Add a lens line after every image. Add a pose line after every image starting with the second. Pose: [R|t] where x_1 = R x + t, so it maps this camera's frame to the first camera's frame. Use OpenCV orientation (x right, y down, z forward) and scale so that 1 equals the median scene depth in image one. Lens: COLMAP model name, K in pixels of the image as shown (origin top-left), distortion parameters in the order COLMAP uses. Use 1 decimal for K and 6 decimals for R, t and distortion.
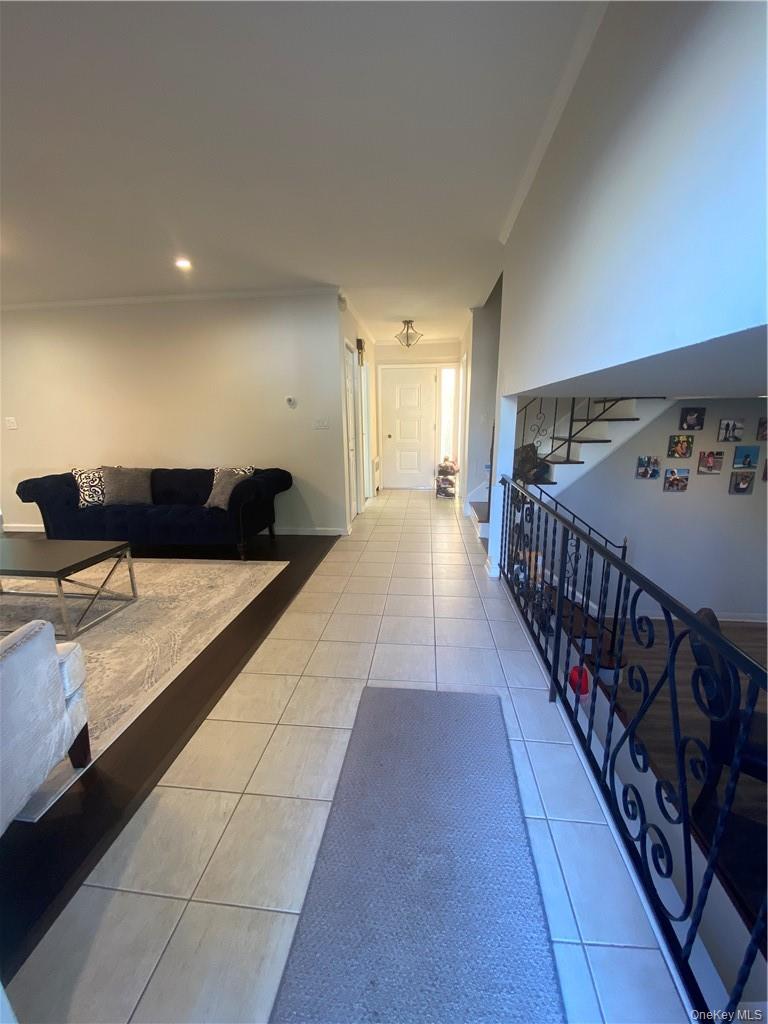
lens RADIAL K [[409.4, 0, 386.4], [0, 409.4, 511.3], [0, 0, 1]] dist [-0.015893, -0.000974]
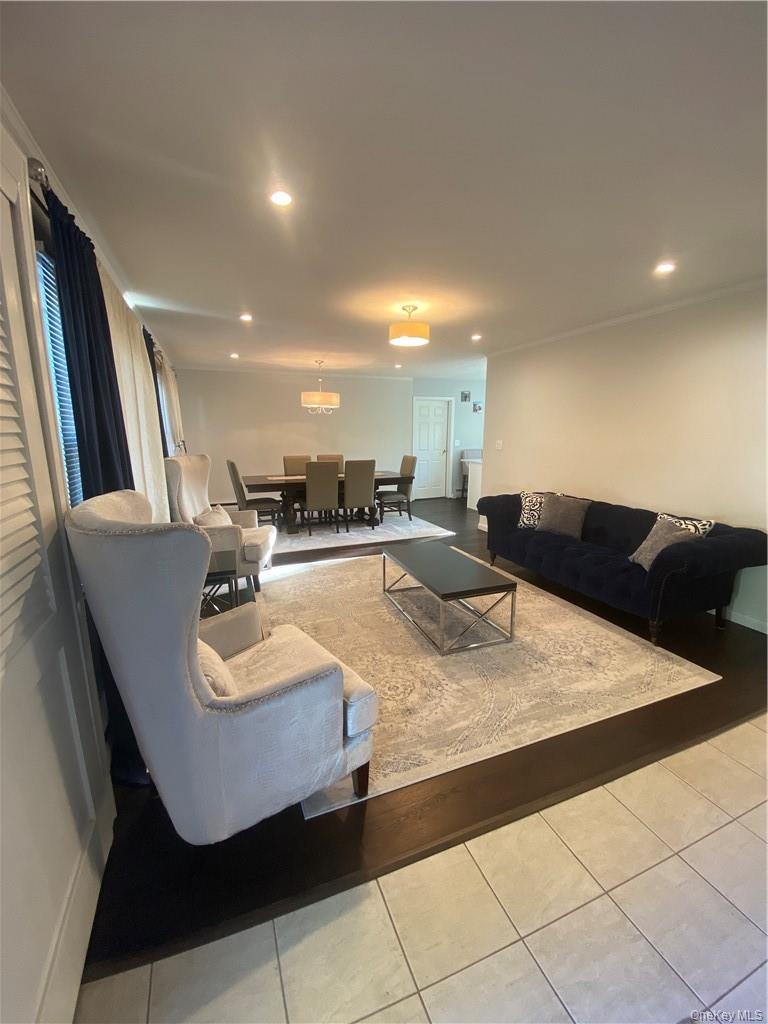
lens RADIAL K [[409.4, 0, 385.0], [0, 409.4, 510.2], [0, 0, 1]] dist [-0.015893, -0.000974]
pose [[0.449011, 0.175854, -0.876051, 0.049614], [-0.196565, 0.975864, 0.095143, -0.111191], [0.871637, 0.129481, 0.472740, 0.202971]]
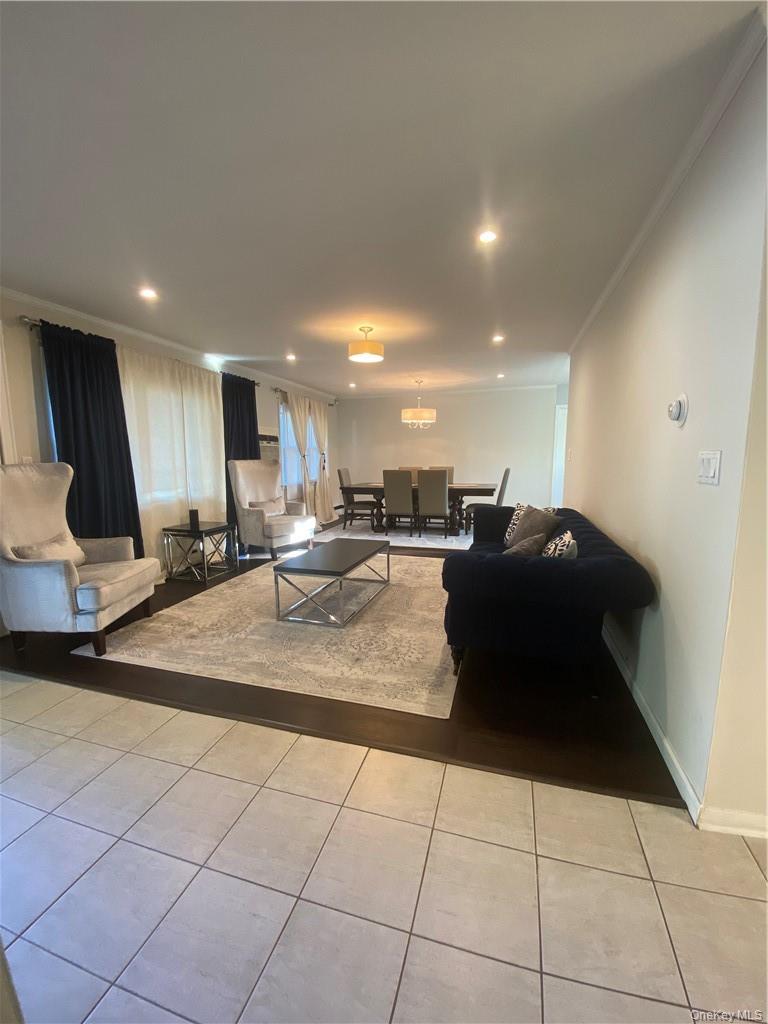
lens RADIAL K [[409.4, 0, 391.5], [0, 409.4, 512.9], [0, 0, 1]] dist [-0.015893, -0.000974]
pose [[-0.181482, 0.146236, -0.972461, 0.296325], [-0.201404, 0.962393, 0.182308, -0.250060], [0.962549, 0.228943, -0.145204, 1.083194]]
